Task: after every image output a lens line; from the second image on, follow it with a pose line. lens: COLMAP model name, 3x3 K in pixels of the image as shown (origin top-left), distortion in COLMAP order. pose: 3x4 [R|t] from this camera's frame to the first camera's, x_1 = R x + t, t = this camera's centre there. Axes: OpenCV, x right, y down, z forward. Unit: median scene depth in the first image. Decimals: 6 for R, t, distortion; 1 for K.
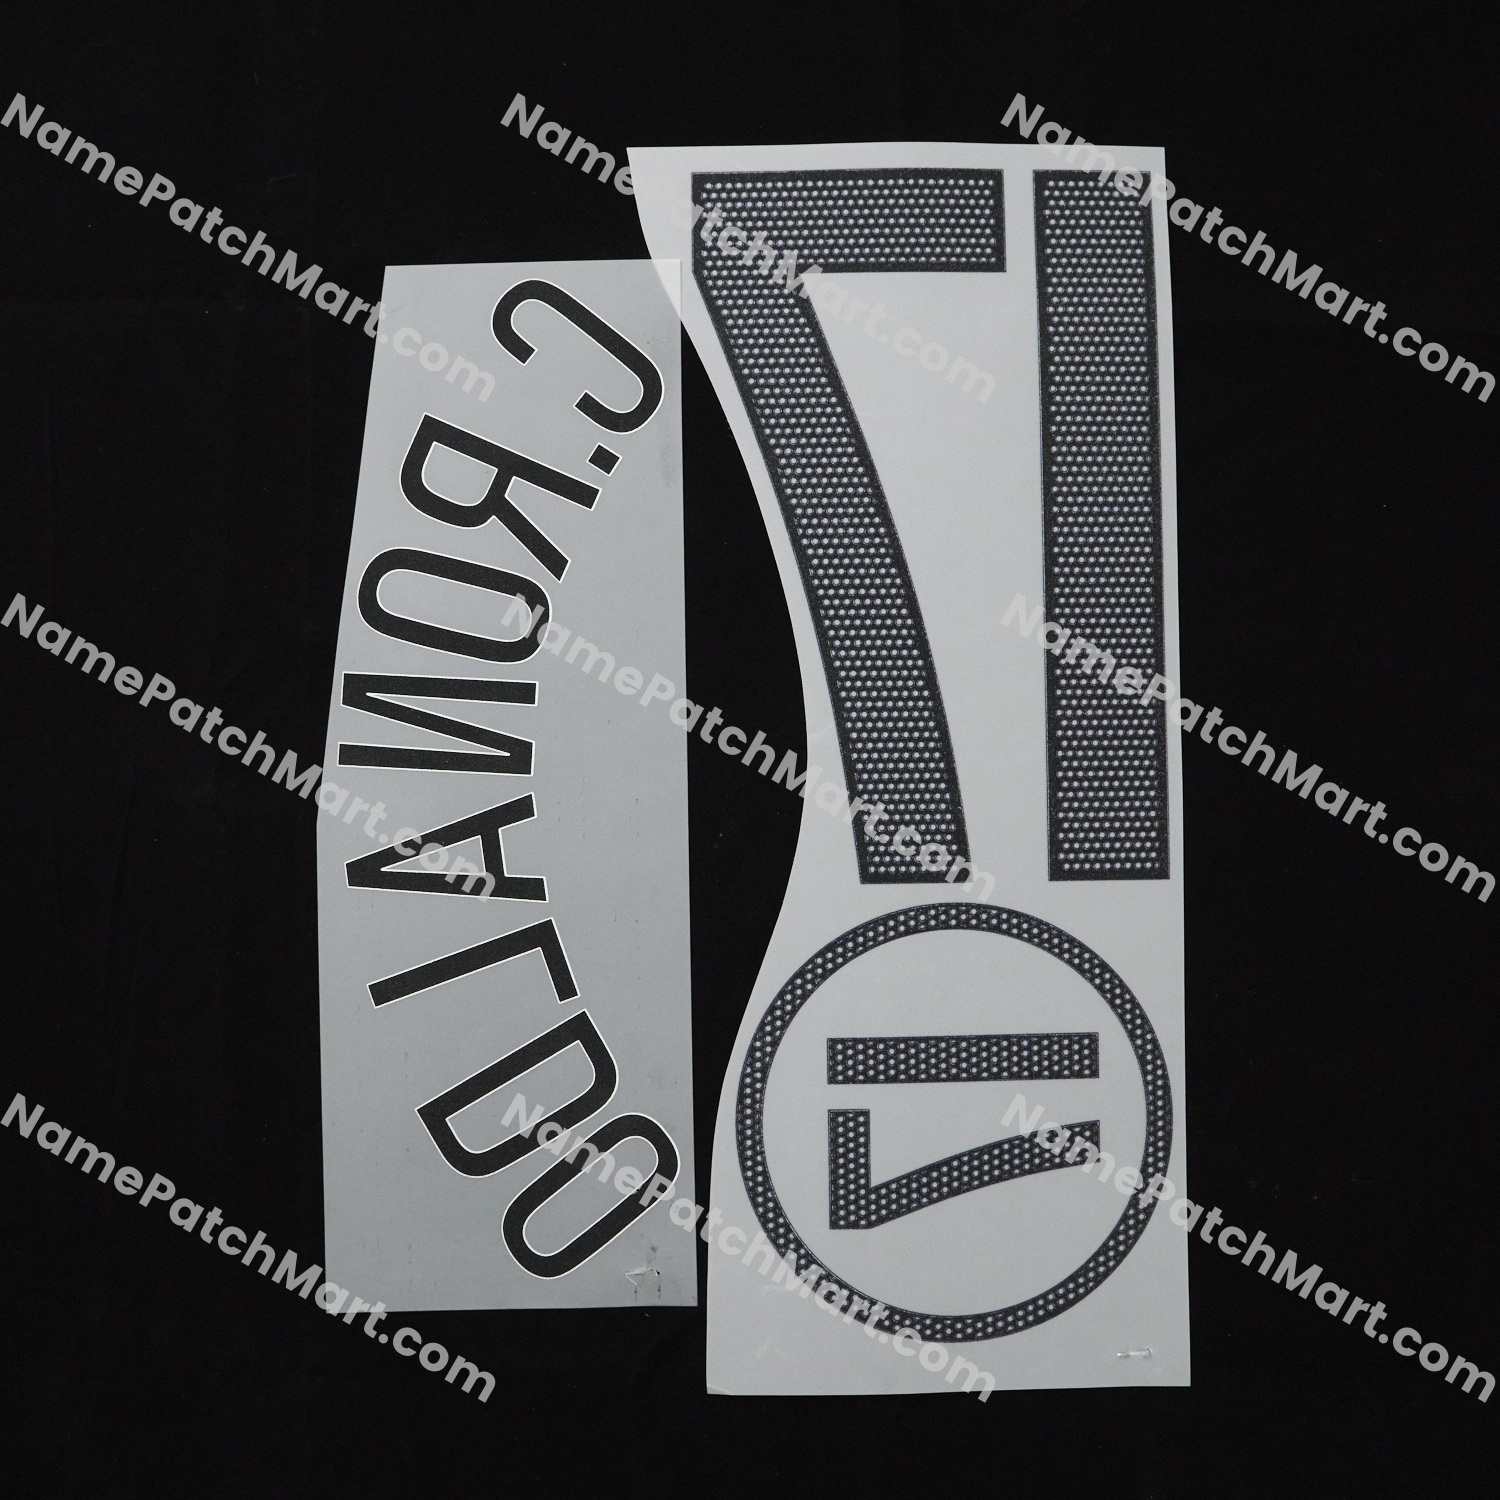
lens RADIAL K [[1581.6, 0, 750.0], [0, 1581.6, 750.0], [0, 0, 1]] dist [0.003281, -0.026100]
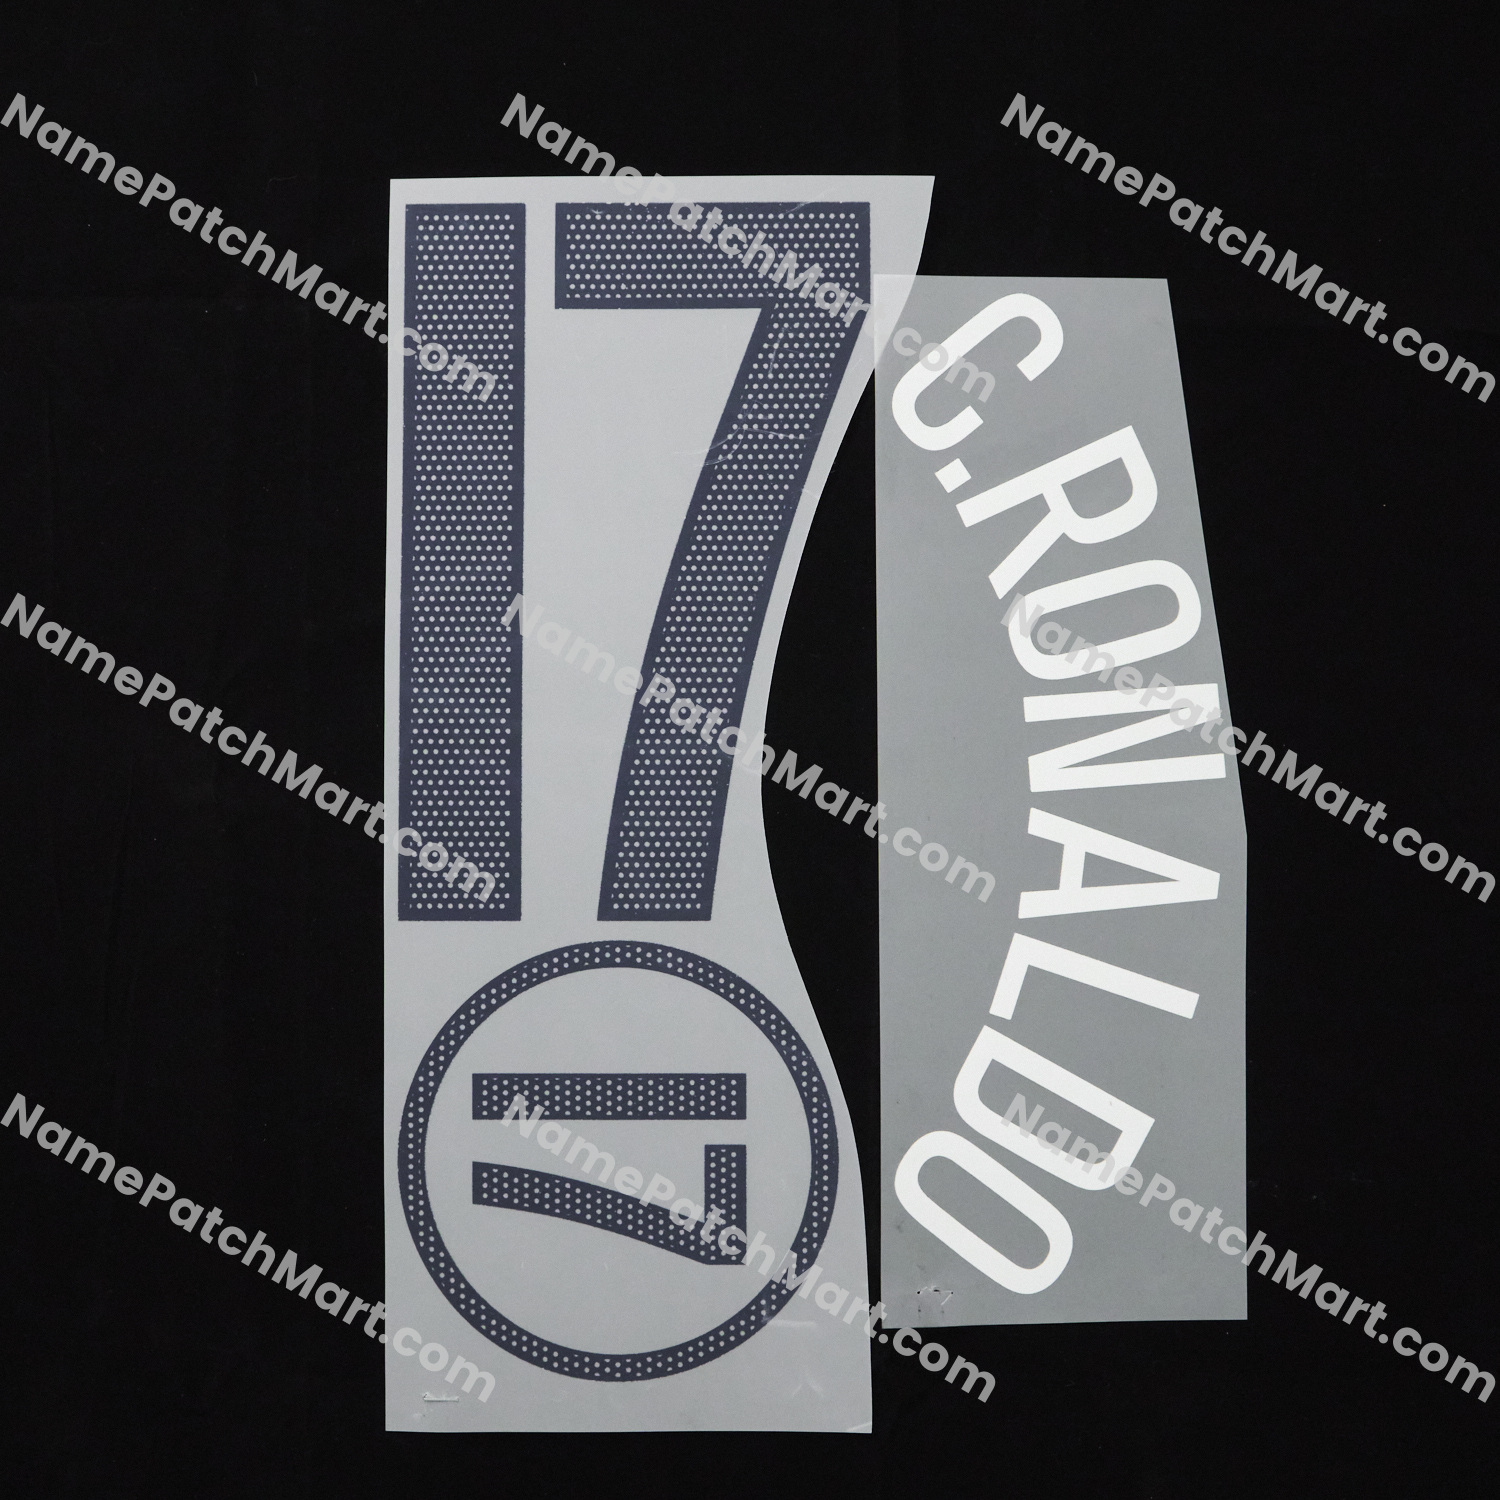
lens RADIAL K [[1565.9, 0, 748.6], [0, 1565.9, 796.7], [0, 0, 1]] dist [0.122785, -0.557297]
pose [[0.999096, 0.014903, -0.039806, 0.248715], [-0.014576, 0.999858, 0.008494, -0.004079], [0.039927, -0.007906, 0.999171, 0.012390]]
